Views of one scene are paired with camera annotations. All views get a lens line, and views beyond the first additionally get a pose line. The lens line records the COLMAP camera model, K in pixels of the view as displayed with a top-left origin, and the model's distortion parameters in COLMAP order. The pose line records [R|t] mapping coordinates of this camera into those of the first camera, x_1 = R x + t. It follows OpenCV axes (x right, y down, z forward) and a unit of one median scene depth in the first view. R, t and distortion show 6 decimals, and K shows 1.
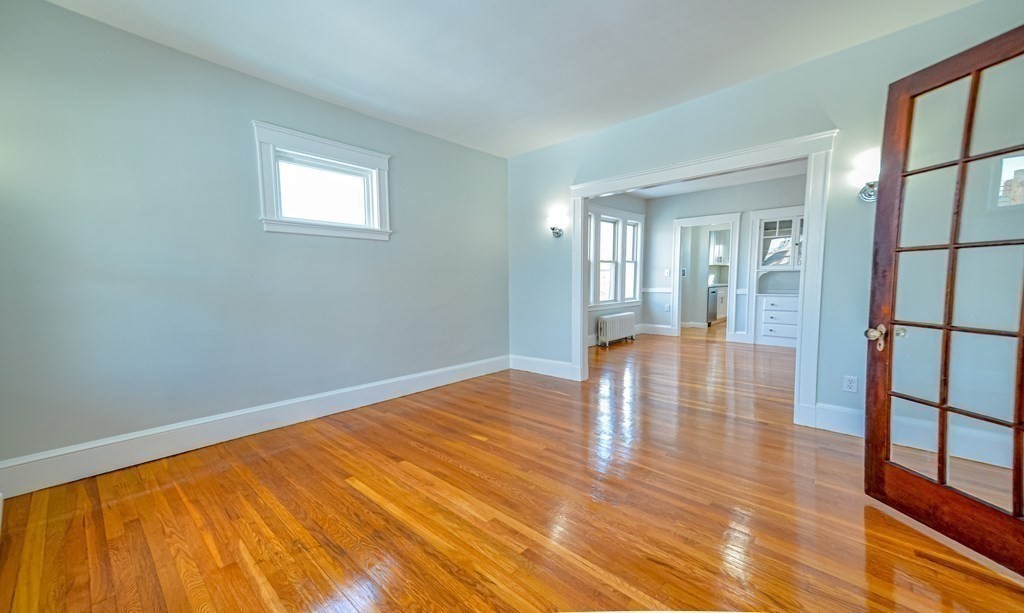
lens RADIAL K [[372.6, 0, 453.0], [0, 372.6, 301.8], [0, 0, 1]] dist [0.051116, 0.000006]
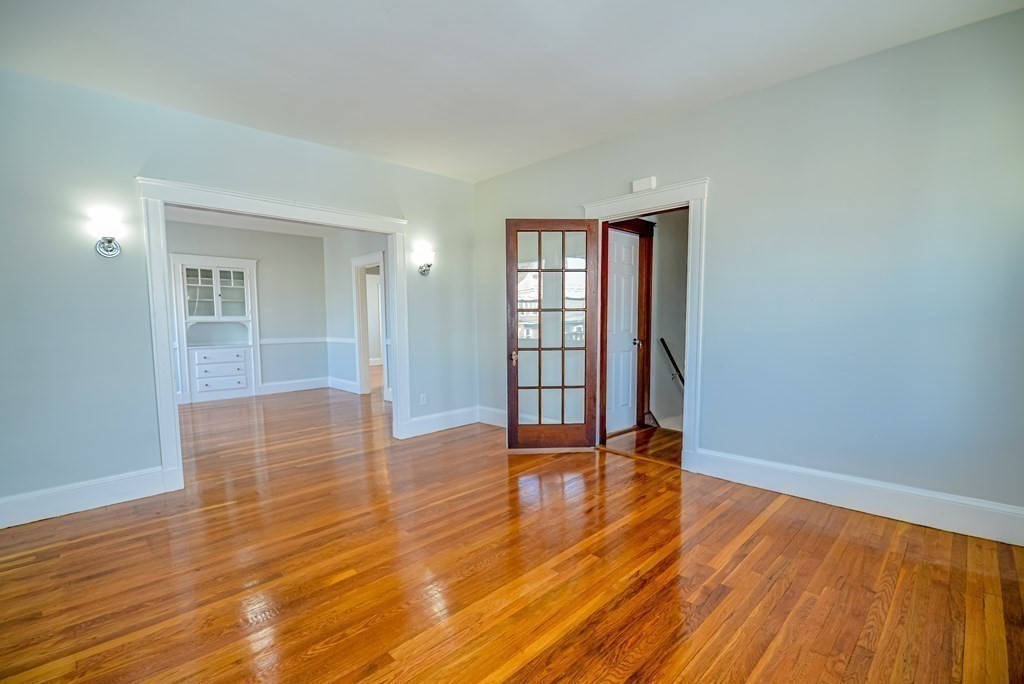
lens RADIAL K [[424.1, 0, 532.1], [0, 424.1, 343.8], [0, 0, 1]] dist [-0.002282, -0.000347]
pose [[0.036377, -0.047771, 0.998196, -0.753715], [0.077329, 0.995996, 0.044848, -0.048833], [-0.996342, 0.075558, 0.039925, 0.755229]]
